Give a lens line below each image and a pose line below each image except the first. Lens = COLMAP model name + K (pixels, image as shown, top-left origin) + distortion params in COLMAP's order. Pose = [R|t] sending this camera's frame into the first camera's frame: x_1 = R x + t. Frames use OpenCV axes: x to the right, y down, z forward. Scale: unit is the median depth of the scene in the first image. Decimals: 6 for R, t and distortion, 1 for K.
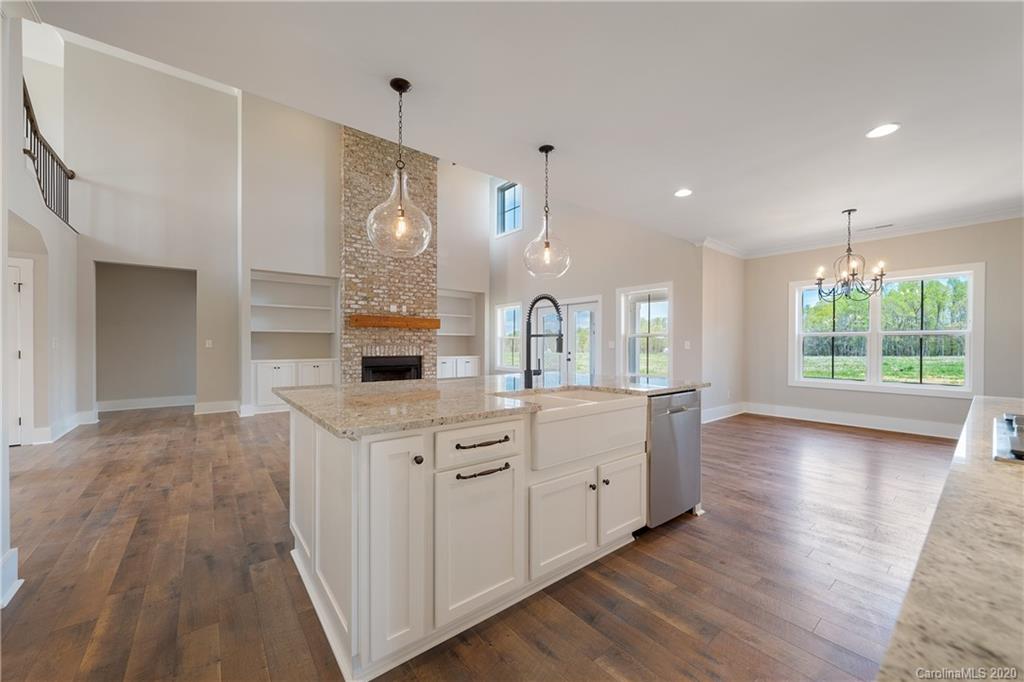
lens RADIAL K [[377.1, 0, 507.7], [0, 377.1, 346.9], [0, 0, 1]] dist [-0.006724, -0.000027]
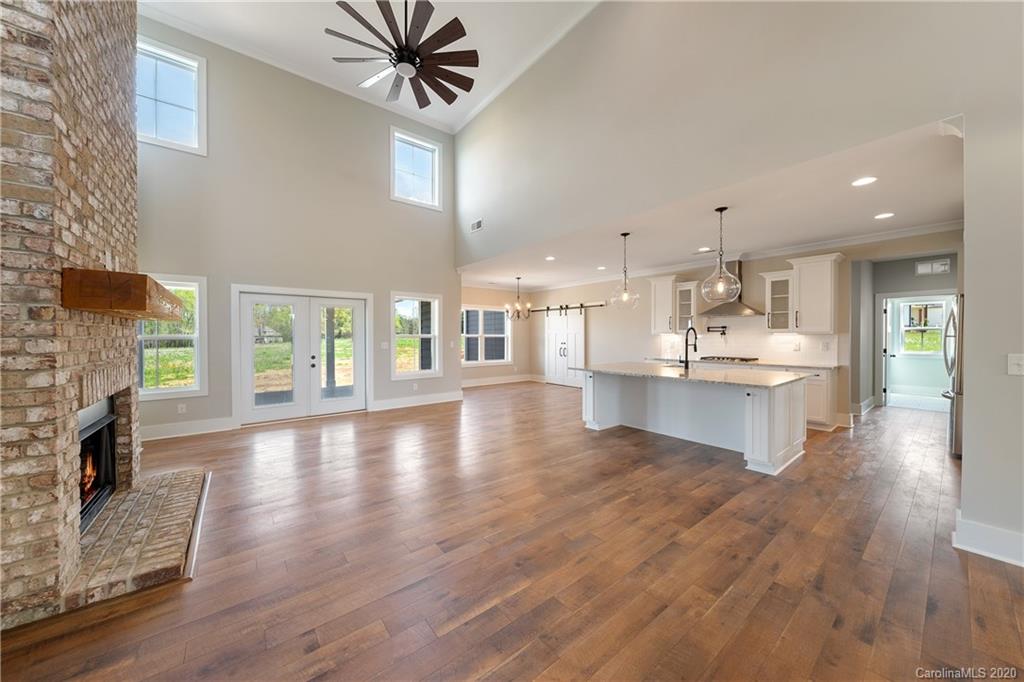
lens RADIAL K [[357.5, 0, 505.2], [0, 357.5, 336.9], [0, 0, 1]] dist [-0.005175, -0.000691]
pose [[0.012096, -0.005921, 0.999909, -0.668985], [0.007772, 0.999953, 0.005827, -0.031987], [-0.999897, 0.007701, 0.012142, 0.667193]]
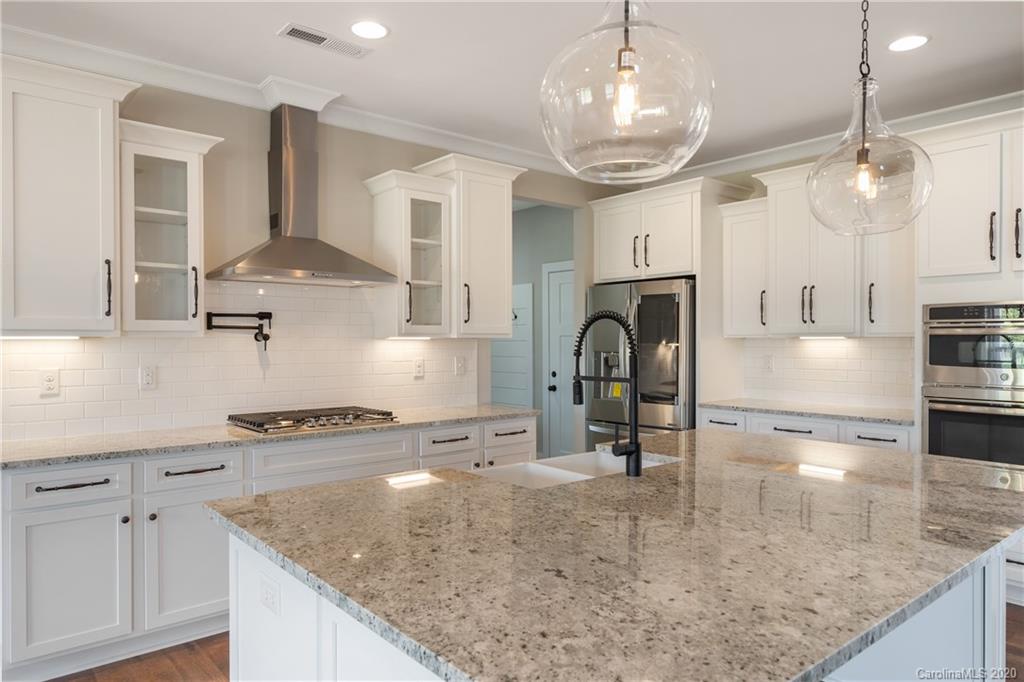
lens RADIAL K [[658.4, 0, 506.9], [0, 658.4, 344.4], [0, 0, 1]] dist [-0.002409, -0.000600]
pose [[-0.999621, -0.002676, -0.027403, 0.088448], [-0.003009, 0.999922, 0.012115, -0.031541], [0.027368, 0.012193, -0.999551, 0.637605]]
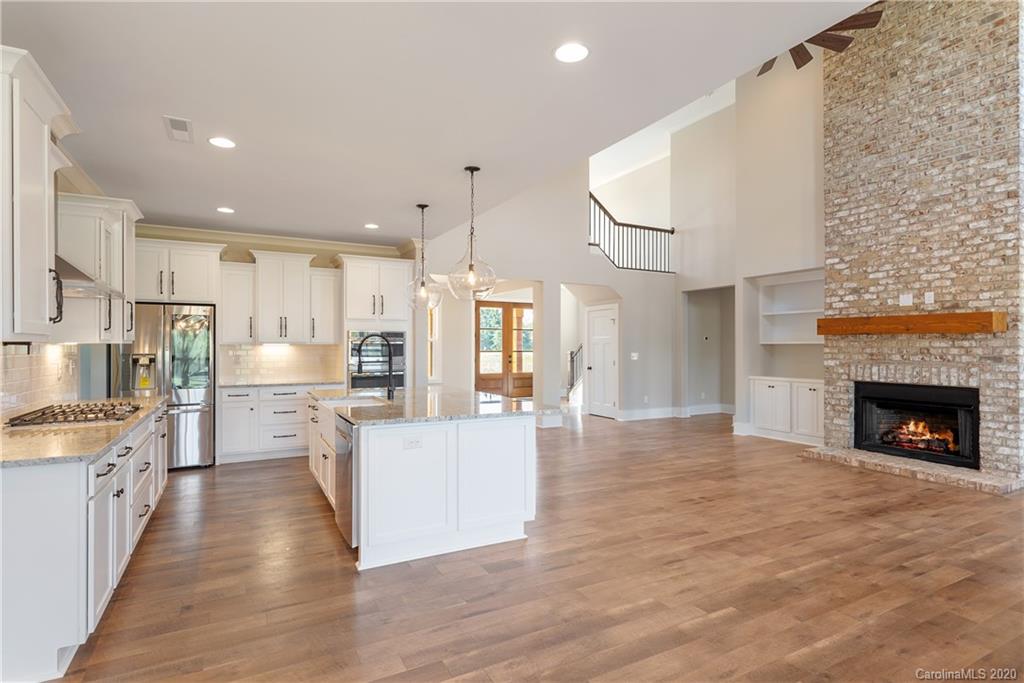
lens RADIAL K [[511.1, 0, 506.7], [0, 511.1, 343.5], [0, 0, 1]] dist [-0.002827, 0.000071]
pose [[-0.172975, -0.006158, -0.984907, 0.595868], [-0.005495, 0.999971, -0.005288, -0.030697], [0.984911, 0.004497, -0.173004, 0.572992]]
